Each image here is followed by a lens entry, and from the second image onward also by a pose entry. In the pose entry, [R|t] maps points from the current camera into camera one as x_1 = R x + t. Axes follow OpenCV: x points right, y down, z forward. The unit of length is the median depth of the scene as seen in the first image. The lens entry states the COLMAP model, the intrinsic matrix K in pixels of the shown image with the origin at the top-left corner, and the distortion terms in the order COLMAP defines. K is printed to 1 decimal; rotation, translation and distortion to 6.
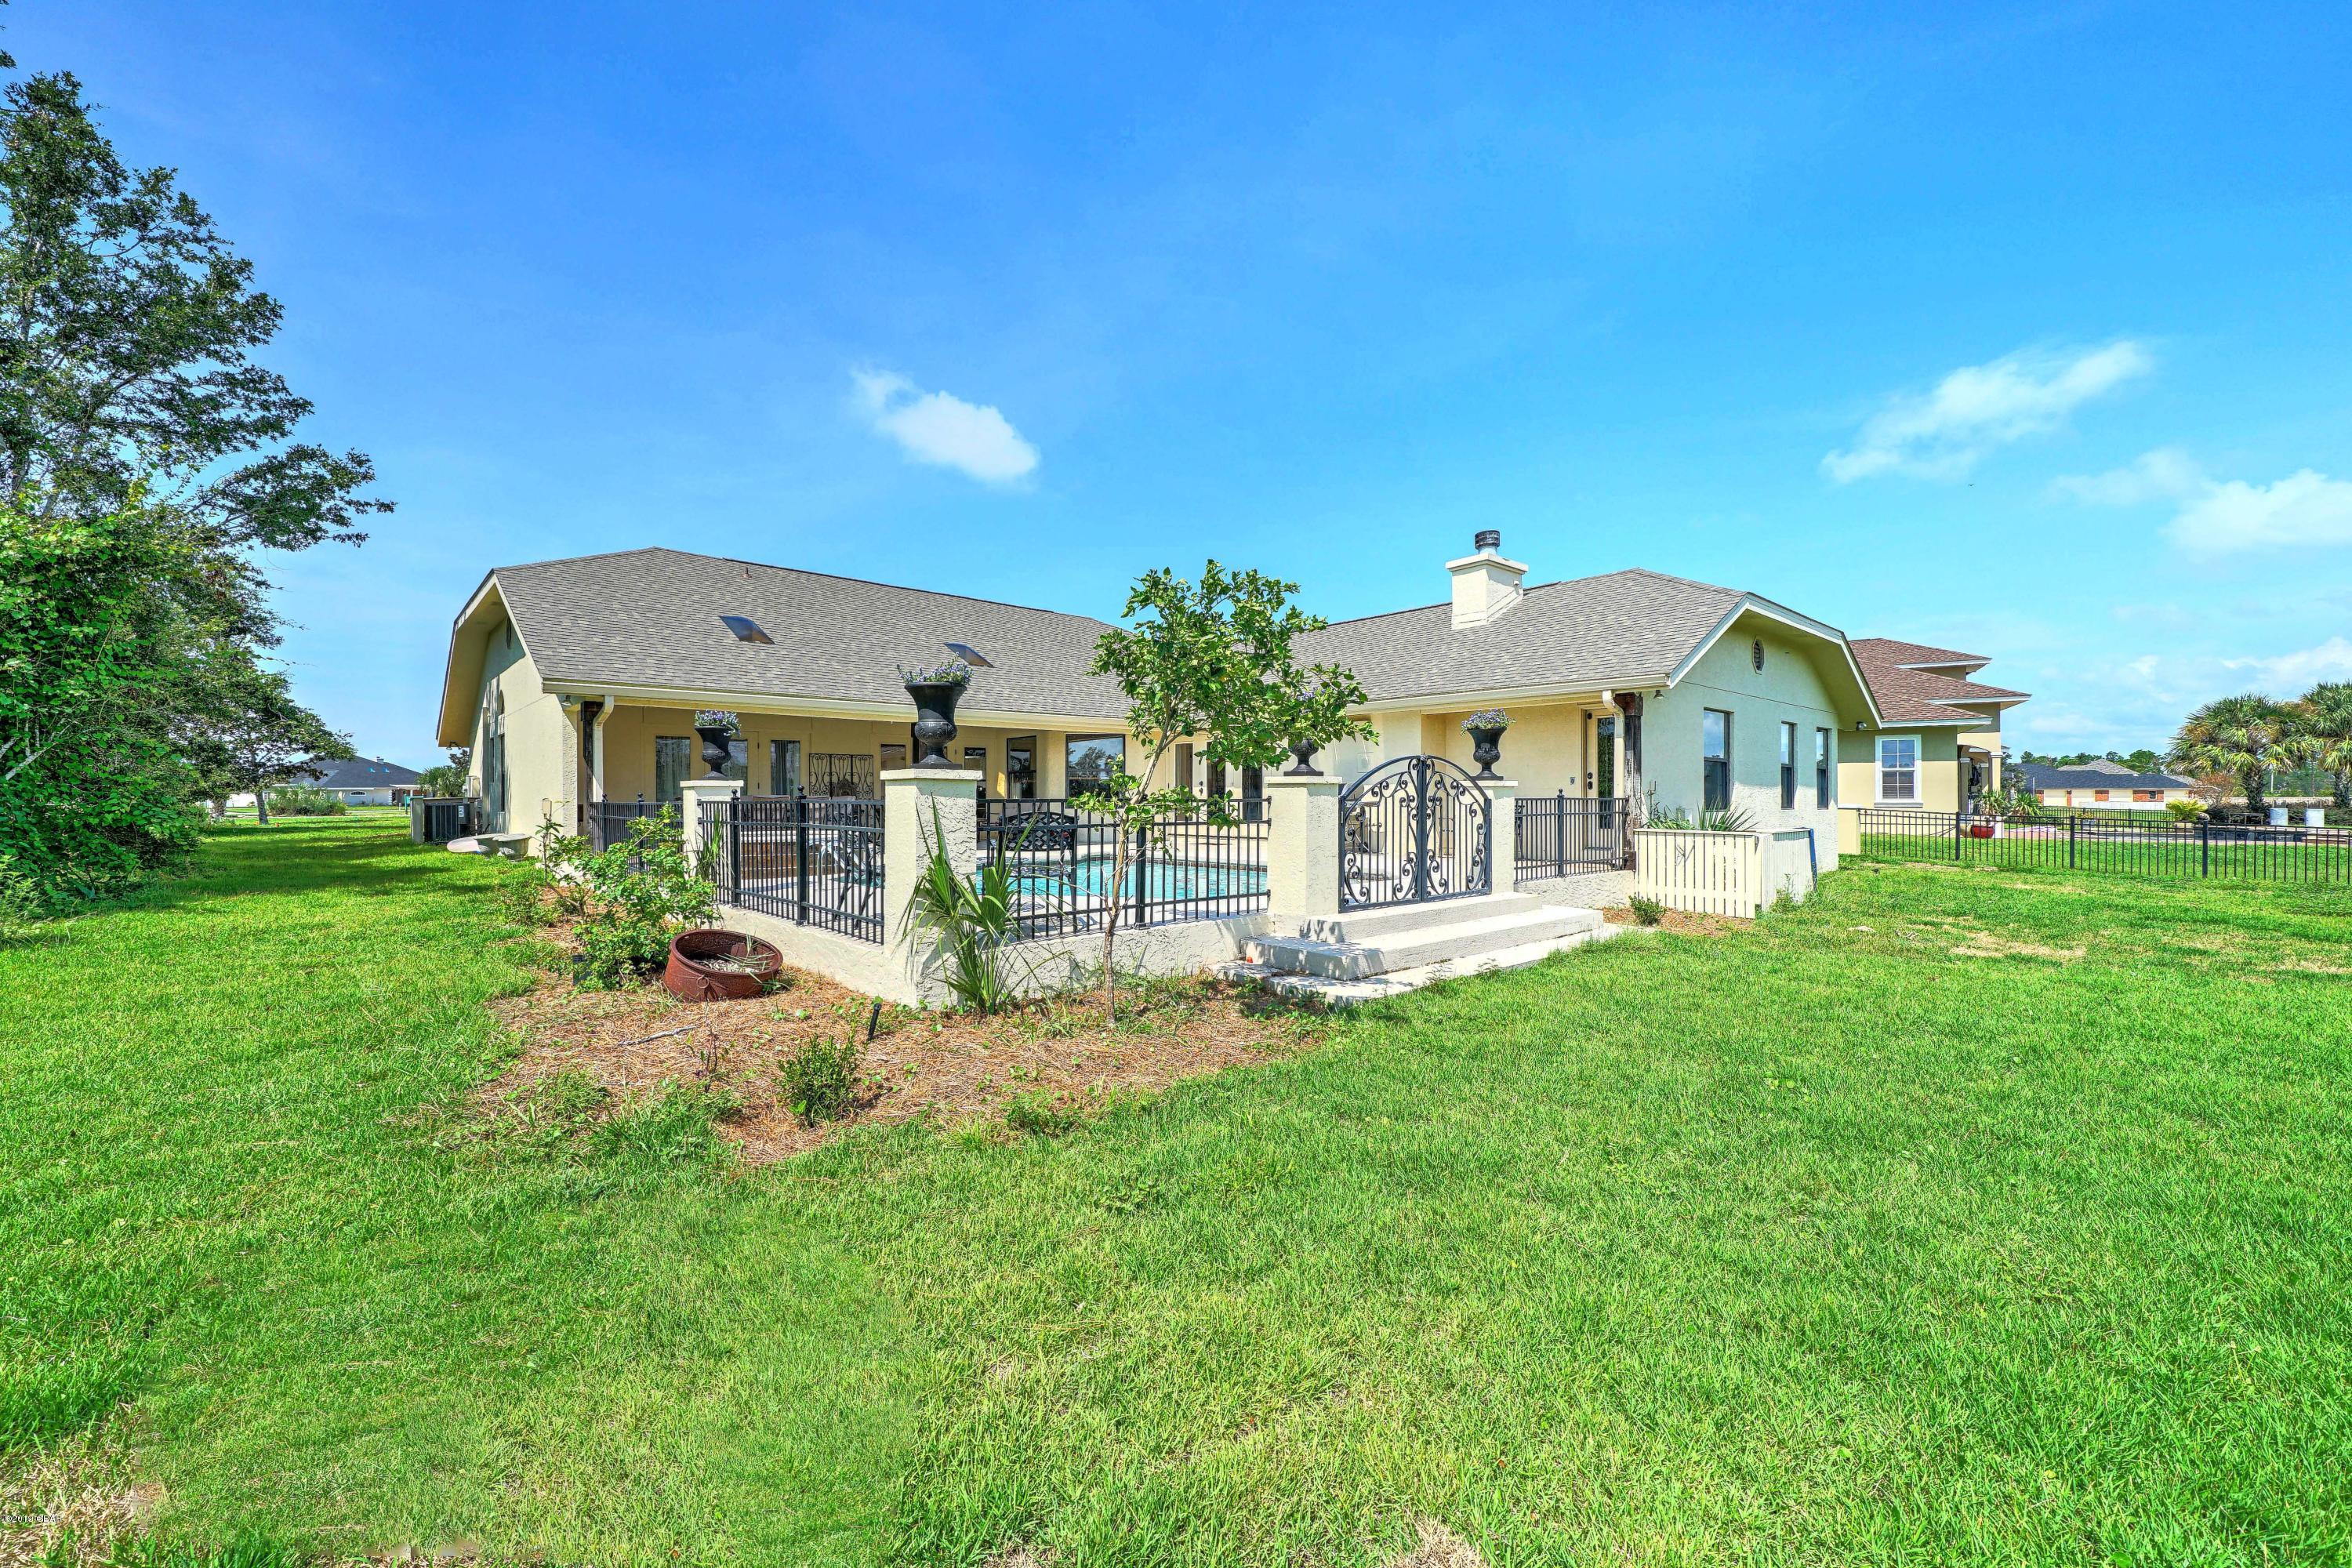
lens RADIAL K [[955.0, 0, 1171.3], [0, 955.0, 792.8], [0, 0, 1]] dist [-0.000354, -0.000025]
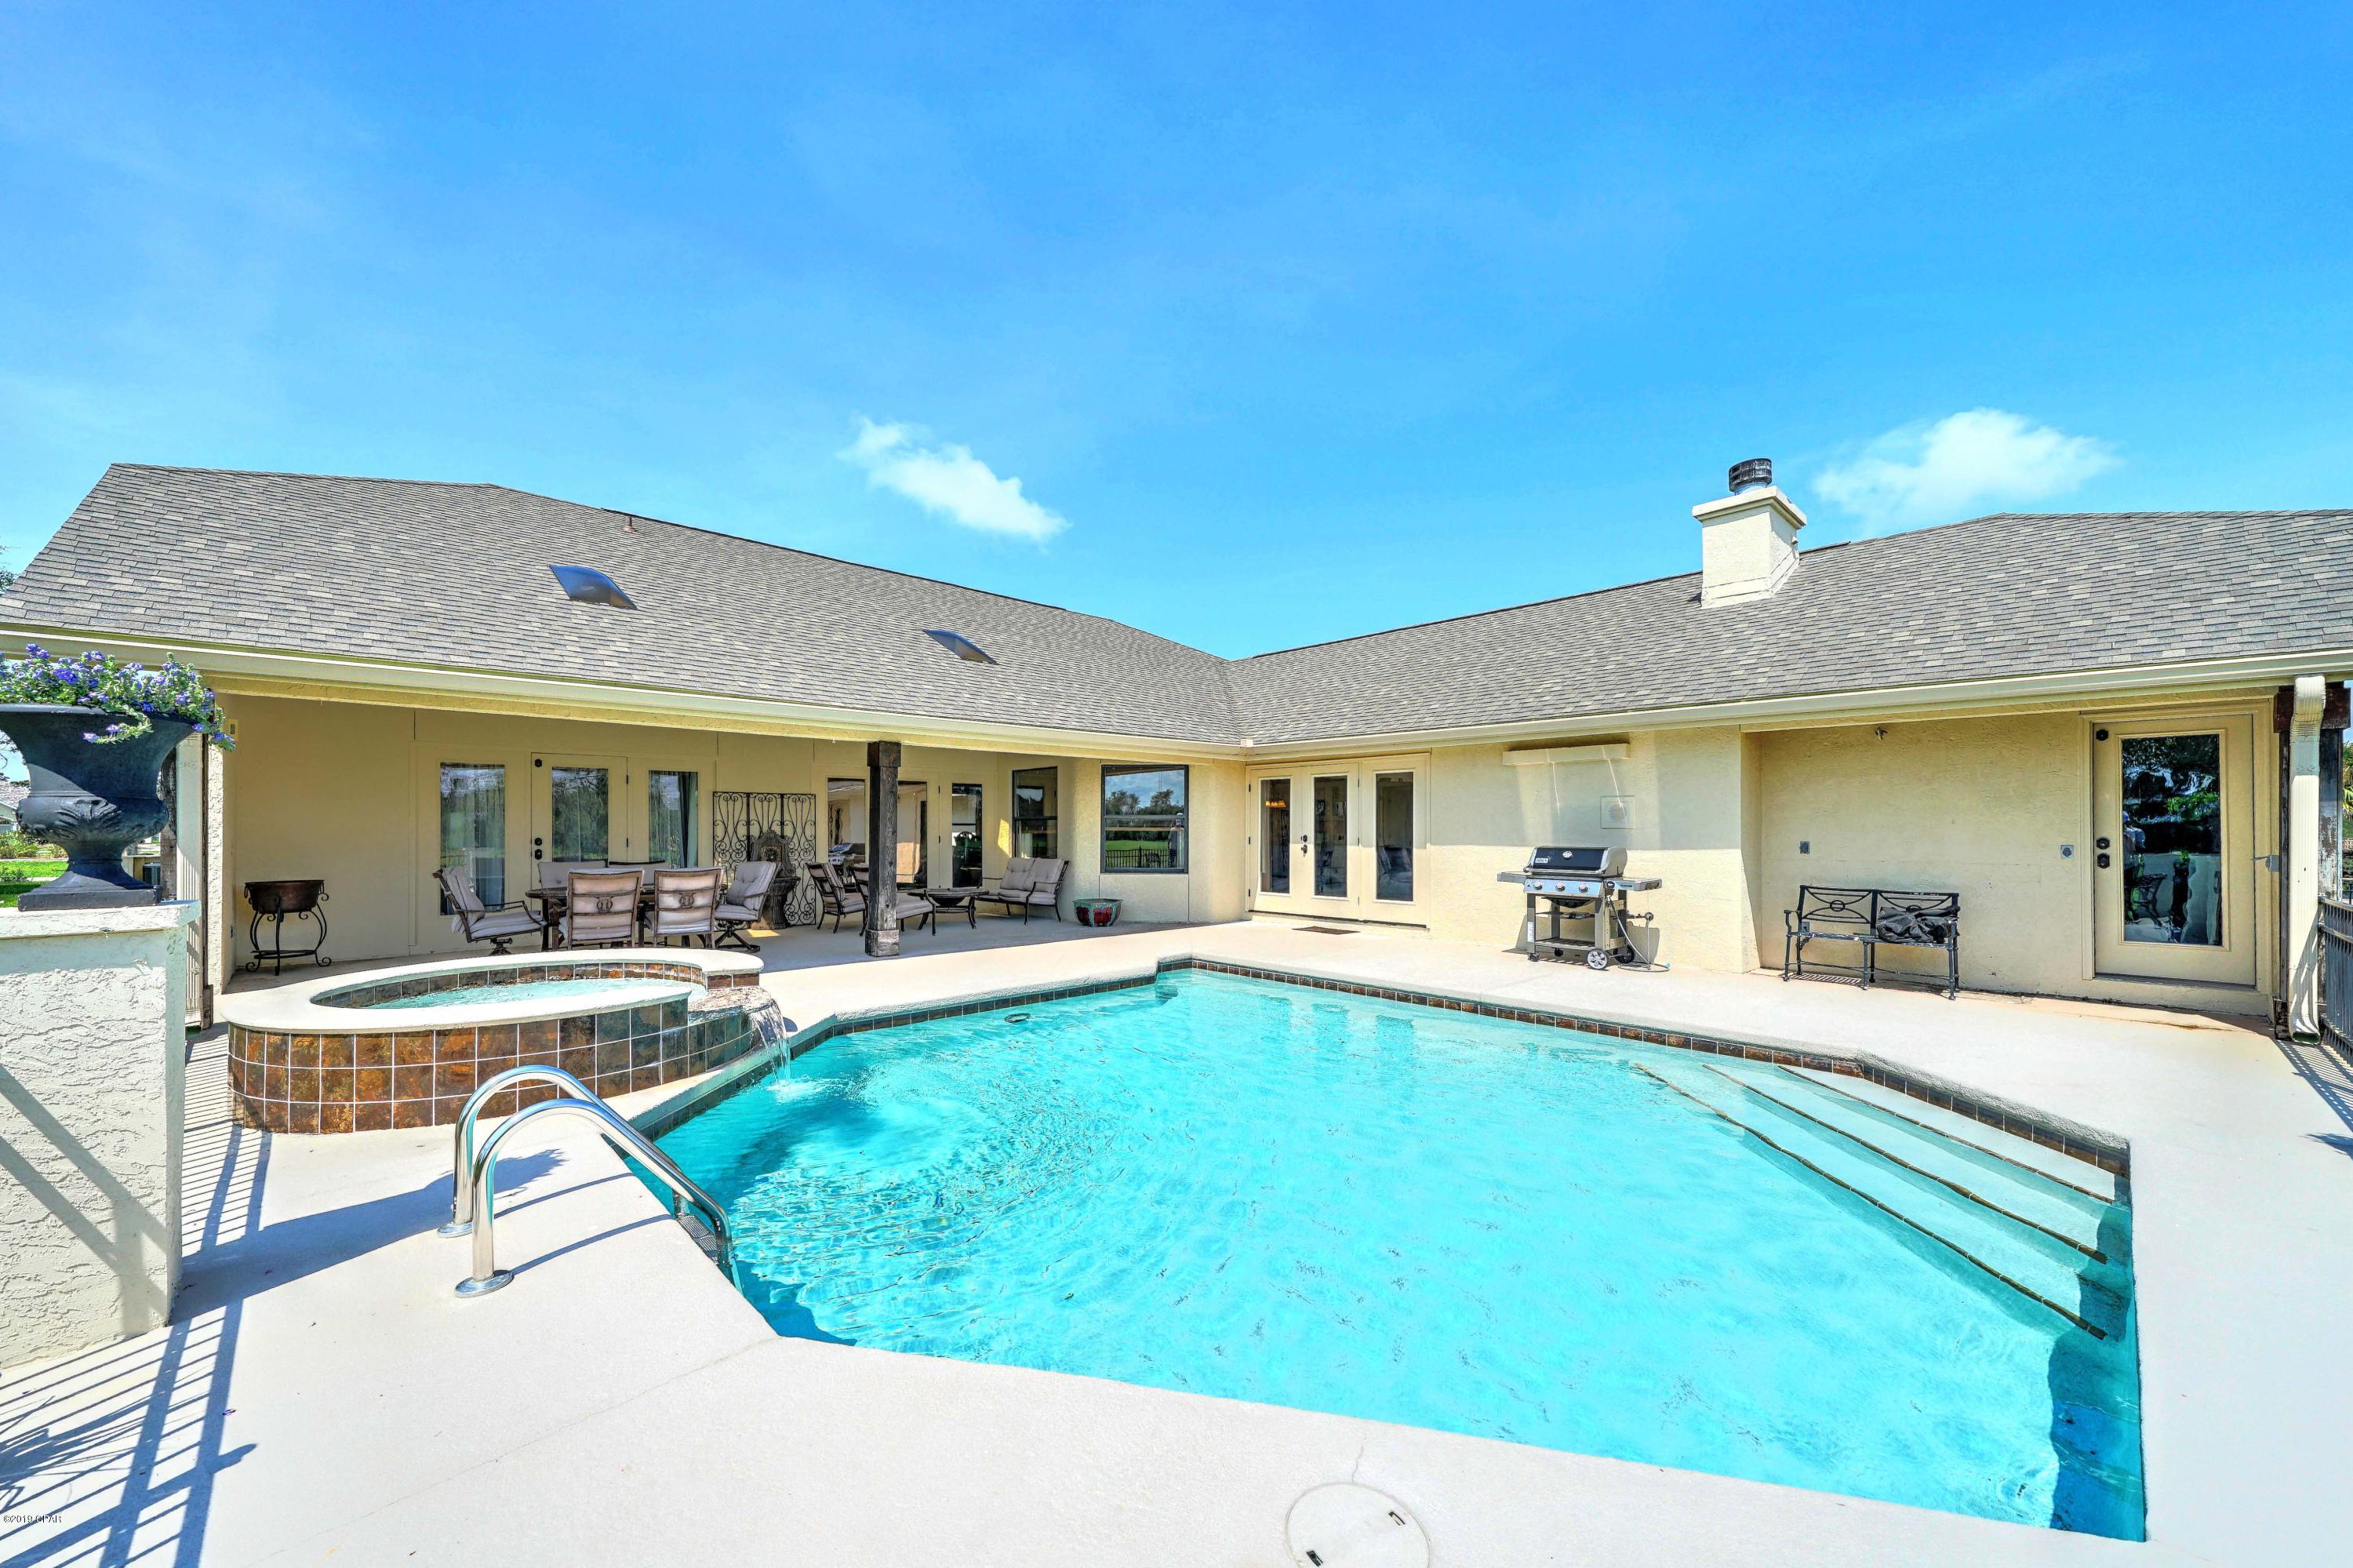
lens RADIAL K [[897.9, 0, 1165.4], [0, 897.9, 819.4], [0, 0, 1]] dist [0.000725, 0.000027]
pose [[0.999571, 0.004929, 0.028870, -0.086991], [-0.004732, 0.999965, -0.006897, -0.019029], [-0.028903, 0.006757, 0.999559, 0.373403]]
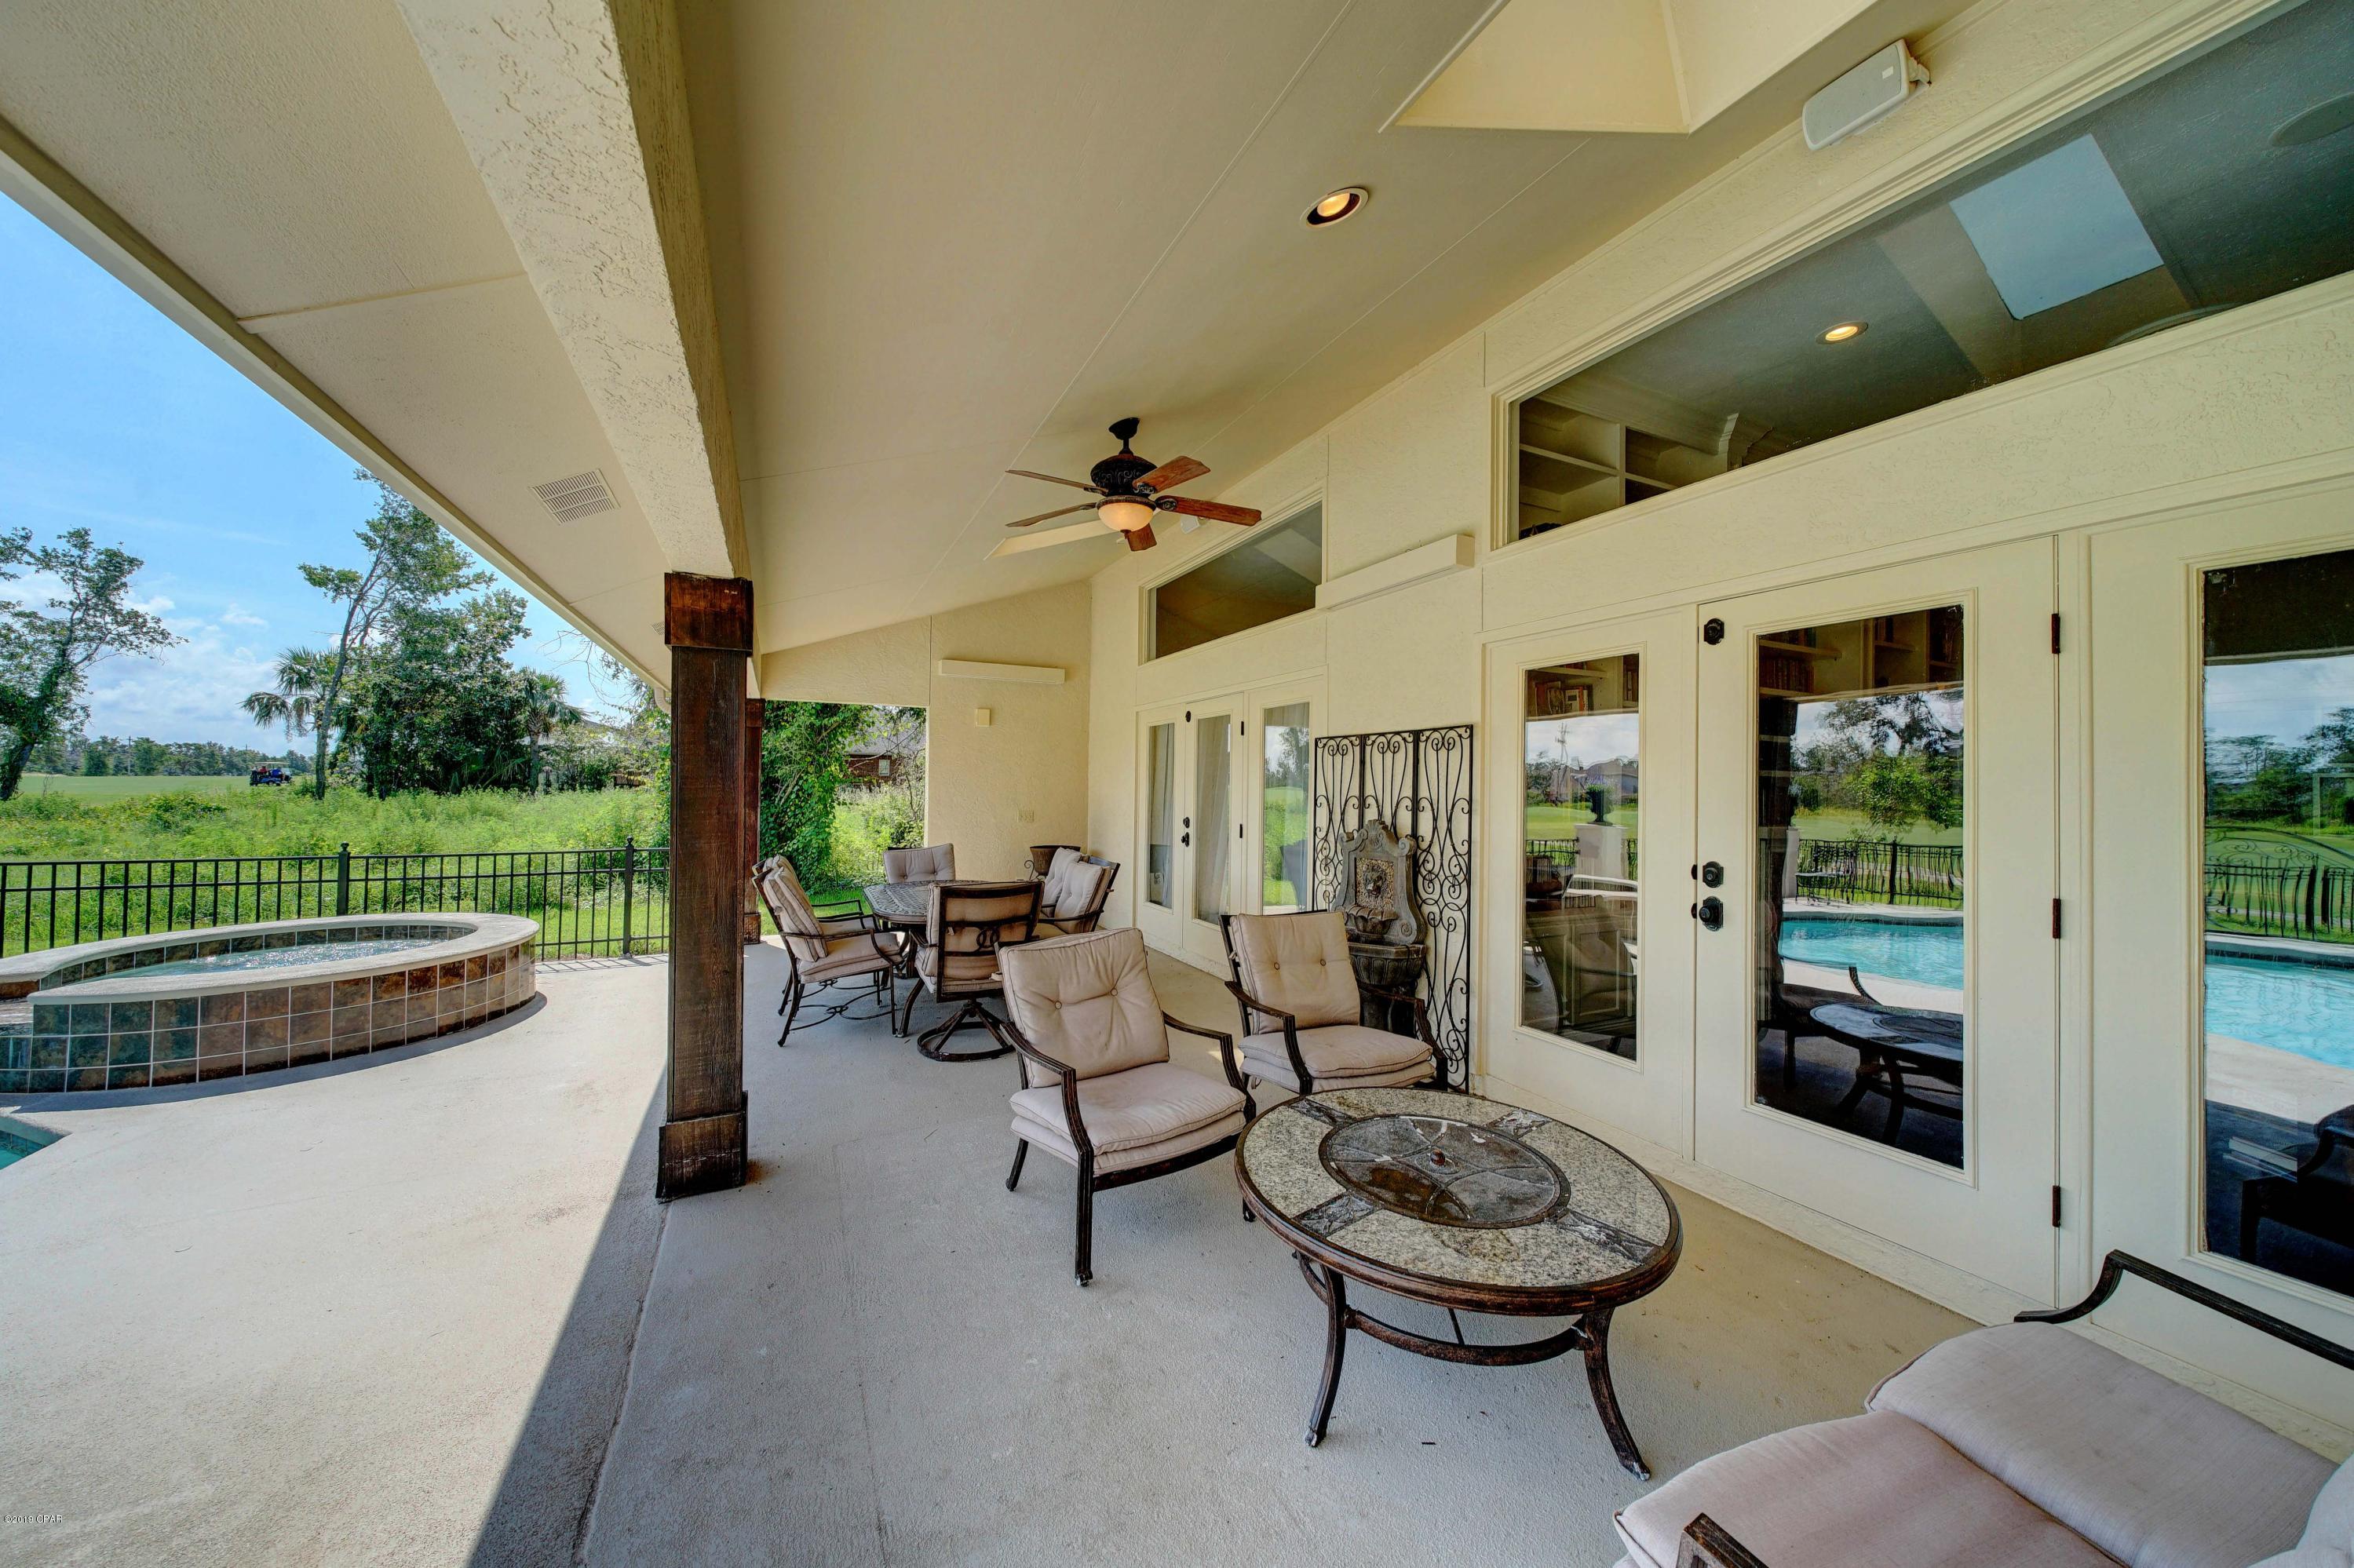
lens RADIAL K [[808.7, 0, 1173.4], [0, 808.7, 789.6], [0, 0, 1]] dist [0.011271, 0.000039]
pose [[-0.279729, 0.001428, -0.960078, -0.101427], [-0.009135, 0.999950, 0.004149, -0.024168], [0.960035, 0.009931, -0.279702, 1.017958]]
